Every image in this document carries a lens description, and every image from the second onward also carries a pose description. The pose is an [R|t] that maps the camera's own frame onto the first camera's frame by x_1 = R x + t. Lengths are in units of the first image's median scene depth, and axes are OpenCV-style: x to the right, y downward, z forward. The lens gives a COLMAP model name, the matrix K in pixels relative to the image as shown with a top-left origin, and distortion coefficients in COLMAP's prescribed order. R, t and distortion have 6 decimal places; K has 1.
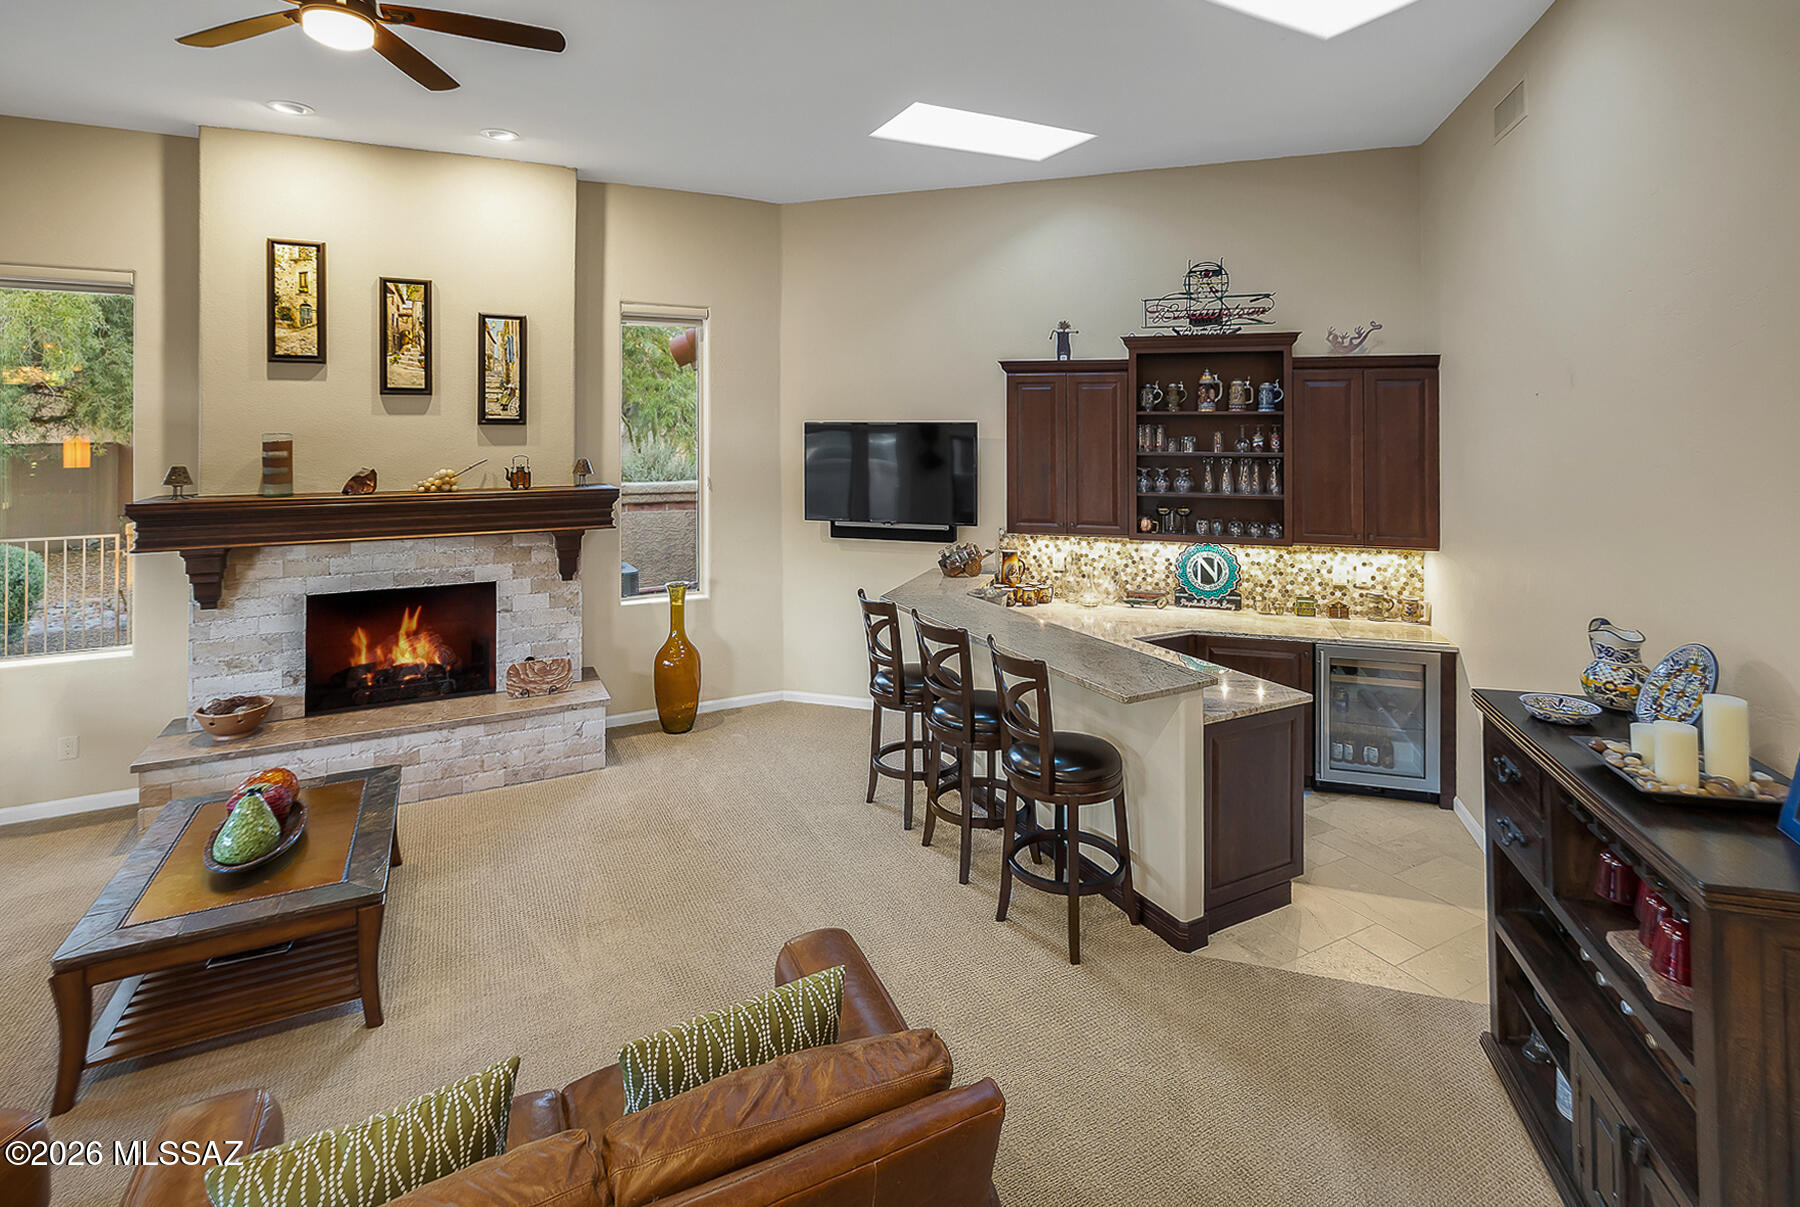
lens RADIAL K [[817.5, 0, 894.0], [0, 817.5, 413.2], [0, 0, 1]] dist [0.002639, -0.001001]
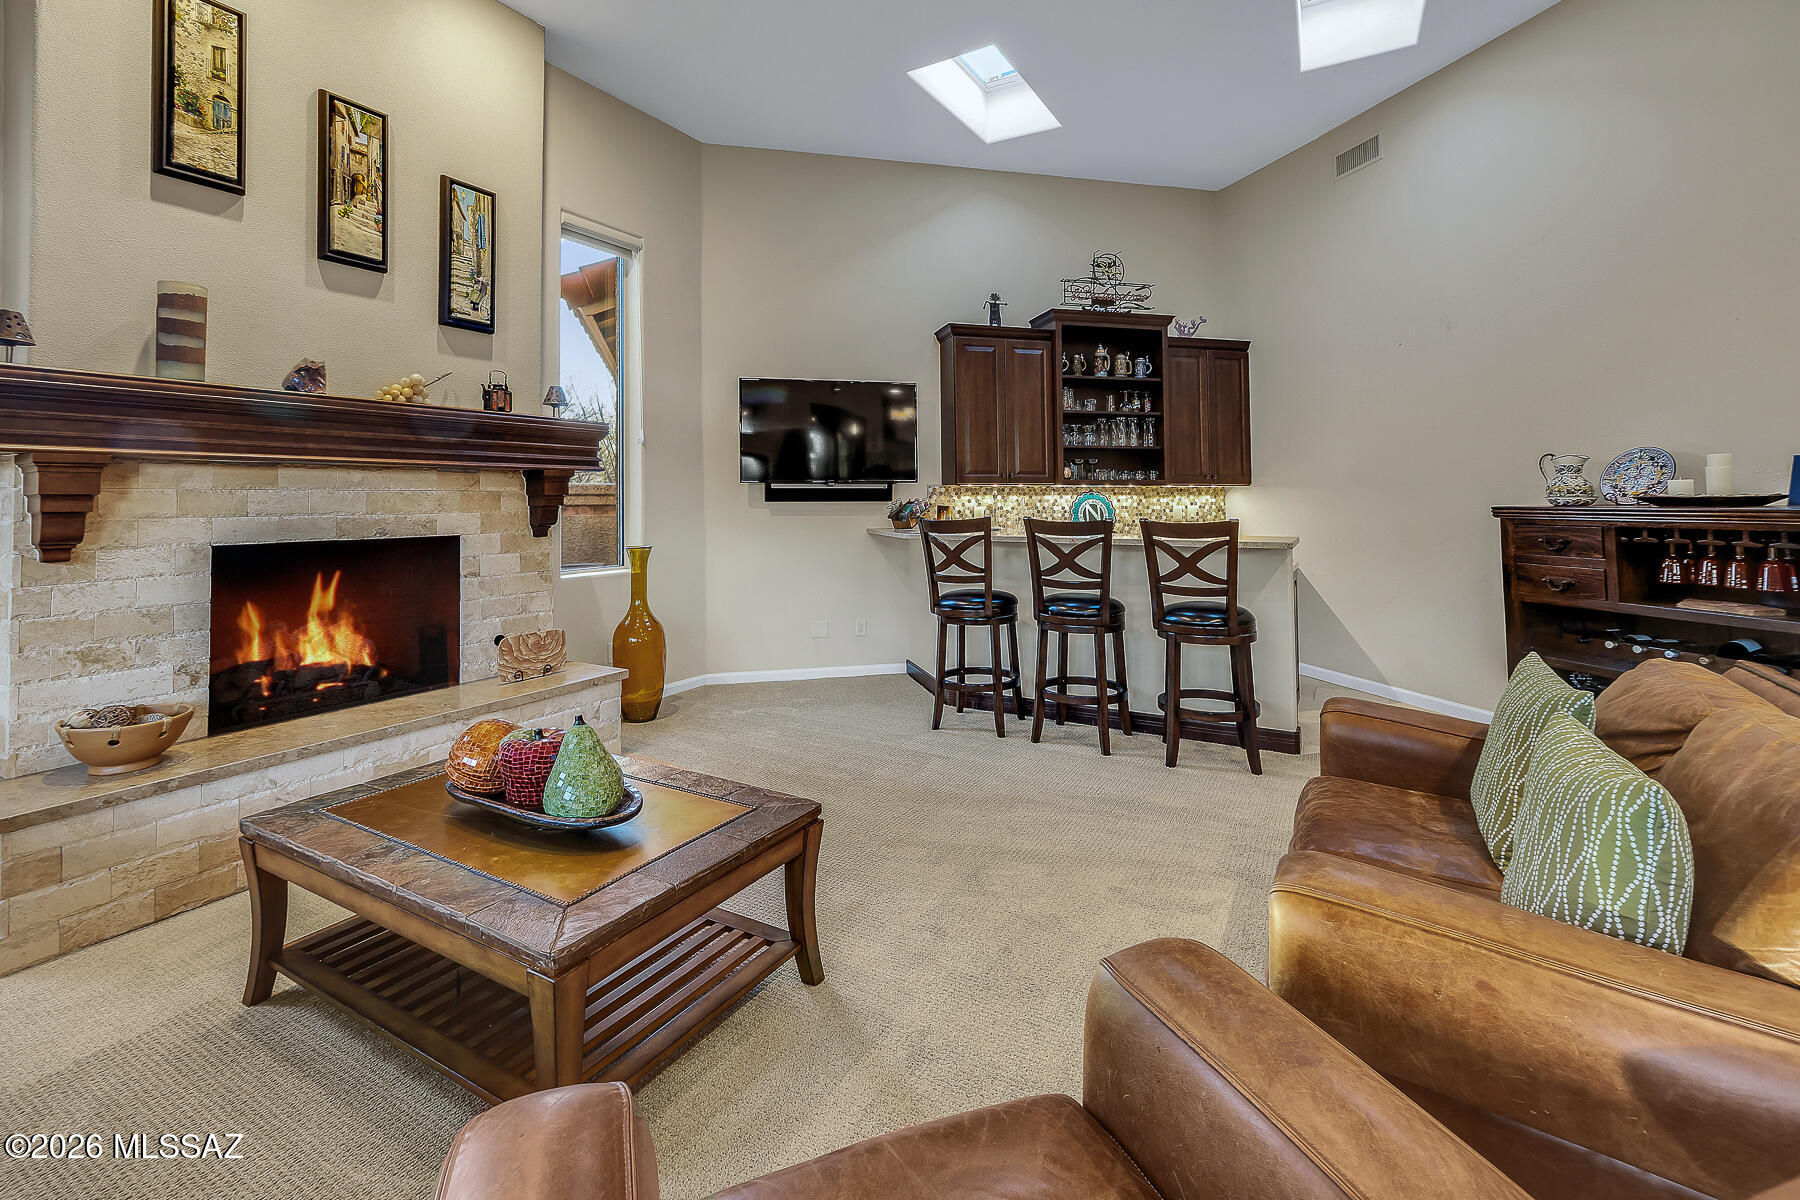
lens RADIAL K [[817.5, 0, 833.5], [0, 817.5, 467.5], [0, 0, 1]] dist [0.002639, -0.001001]
pose [[0.854173, 0.015188, 0.519767, -0.588713], [0.002334, 0.999451, -0.033041, 0.170134], [-0.519983, 0.029436, 0.853669, 0.184622]]
